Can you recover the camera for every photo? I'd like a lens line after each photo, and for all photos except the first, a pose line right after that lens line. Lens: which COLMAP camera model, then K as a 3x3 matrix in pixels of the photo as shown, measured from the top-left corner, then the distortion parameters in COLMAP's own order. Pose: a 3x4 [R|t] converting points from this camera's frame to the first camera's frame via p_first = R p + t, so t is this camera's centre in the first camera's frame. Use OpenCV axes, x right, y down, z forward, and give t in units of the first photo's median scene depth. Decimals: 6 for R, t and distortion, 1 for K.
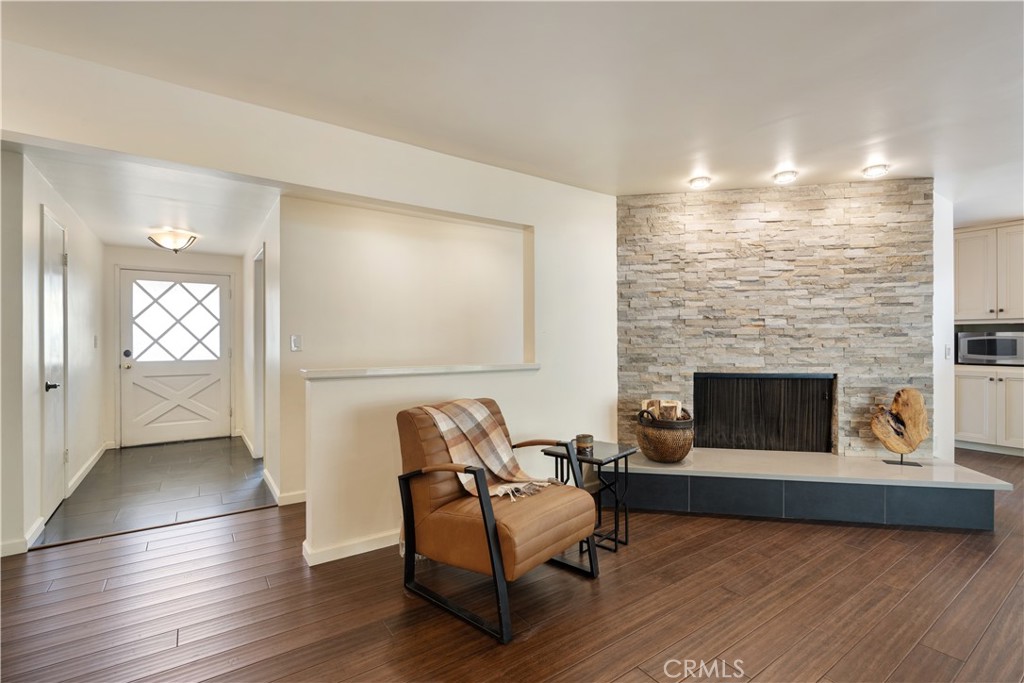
lens RADIAL K [[462.1, 0, 511.0], [0, 462.1, 340.5], [0, 0, 1]] dist [-0.000043, -0.000392]
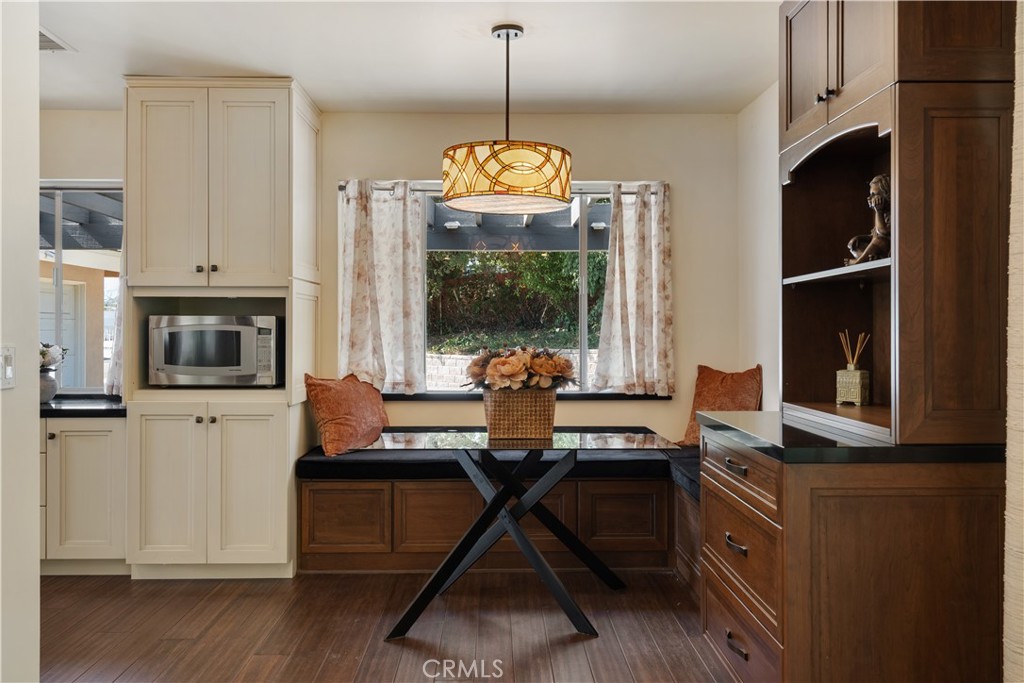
lens RADIAL K [[819.9, 0, 512.0], [0, 819.9, 327.9], [0, 0, 1]] dist [0.002605, 0.000641]
pose [[0.552529, 0.005601, 0.833475, 0.710911], [-0.000922, 0.999981, -0.006109, -0.001870], [-0.833493, 0.002607, 0.552524, 0.395989]]
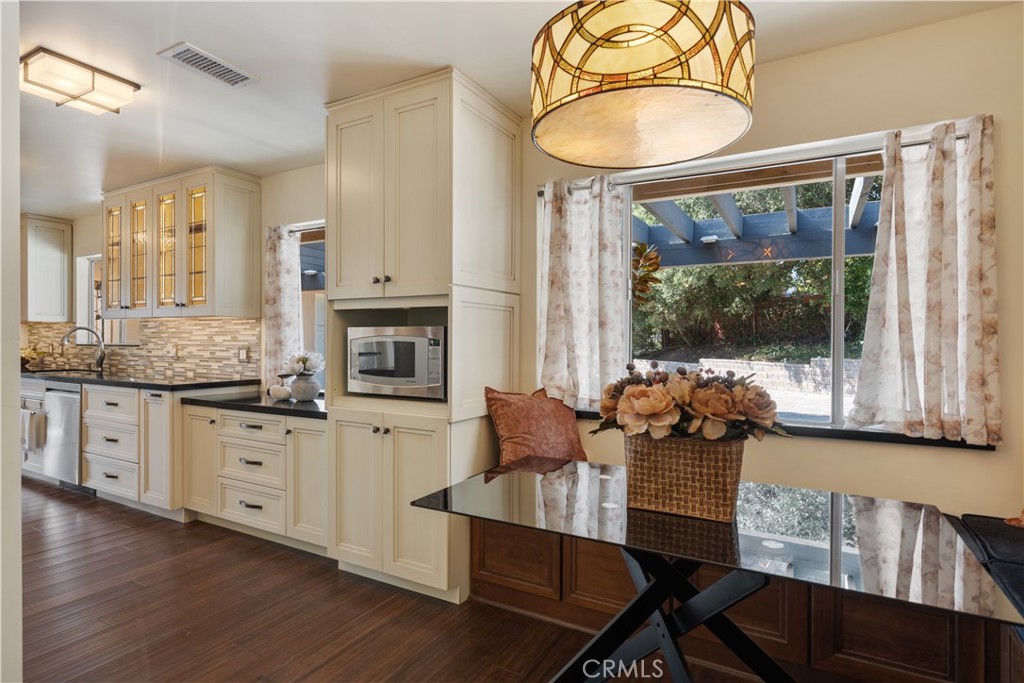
lens RADIAL K [[538.0, 0, 506.7], [0, 538.0, 344.8], [0, 0, 1]] dist [0.001959, 0.001107]
pose [[0.903004, 0.003701, 0.429615, 1.221653], [-0.005916, 0.999975, 0.003820, -0.003820], [-0.429591, -0.005991, 0.903004, 0.609986]]
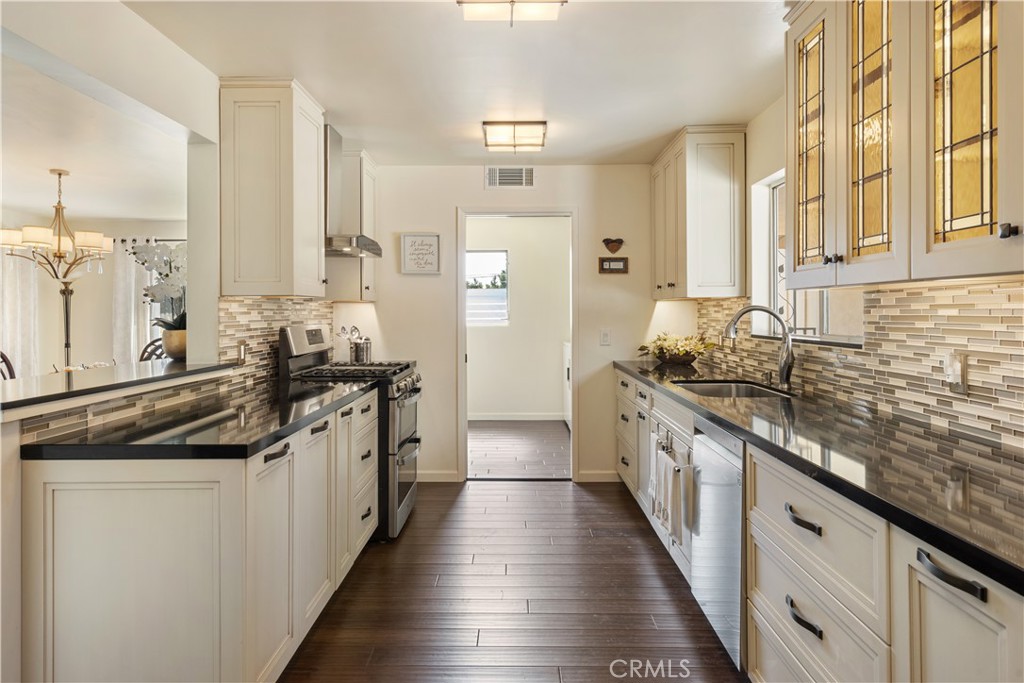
lens RADIAL K [[641.0, 0, 511.5], [0, 641.0, 312.3], [0, 0, 1]] dist [0.000027, -0.000130]
pose [[0.815298, -0.001544, -0.579040, 1.070685], [0.002087, 0.999998, 0.000272, -0.029148], [0.579038, -0.001431, 0.815299, 1.394876]]
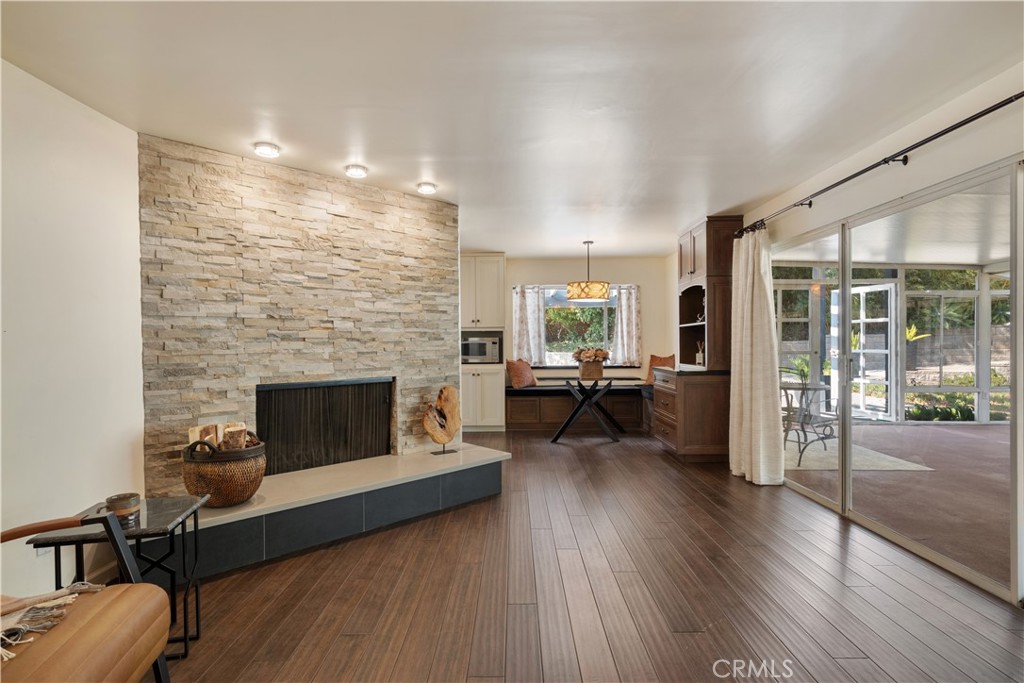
lens RADIAL K [[514.7, 0, 510.4], [0, 514.7, 348.6], [0, 0, 1]] dist [0.001697, 0.000527]
pose [[0.576840, -0.010632, 0.816788, -0.080956], [0.007078, 0.999943, 0.008017, 0.002300], [-0.816826, 0.001157, 0.576883, 0.126442]]
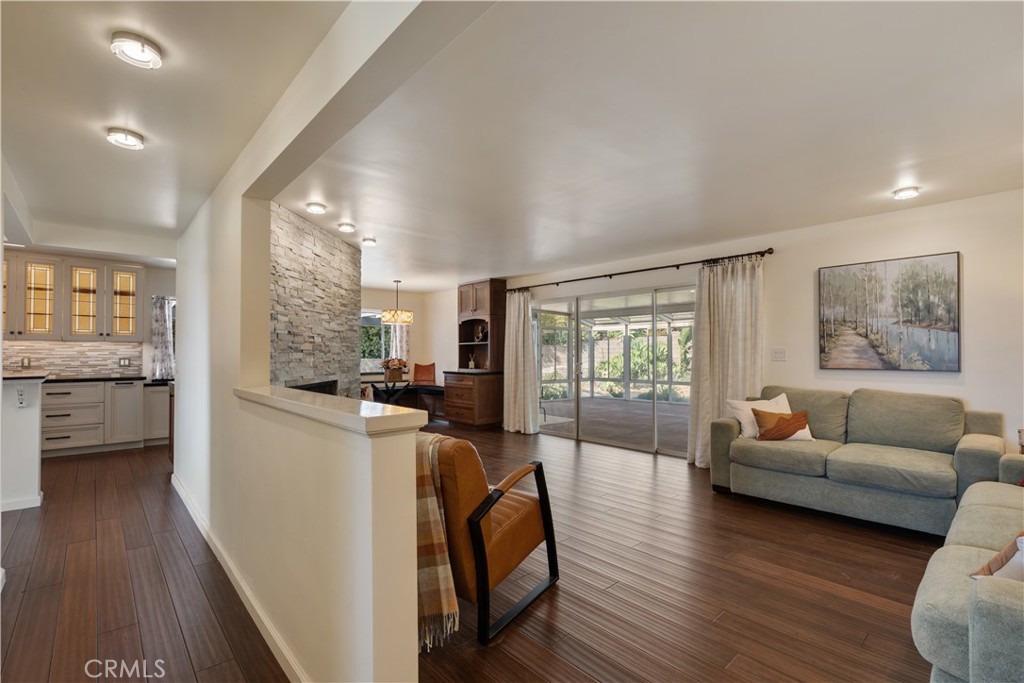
lens RADIAL K [[462.1, 0, 511.0], [0, 462.1, 340.5], [0, 0, 1]] dist [-0.000043, -0.000392]
pose [[-0.131107, 0.030967, 0.990884, -0.672245], [0.003340, 0.999520, -0.030795, 0.000729], [-0.991363, -0.000728, -0.131148, 0.658204]]
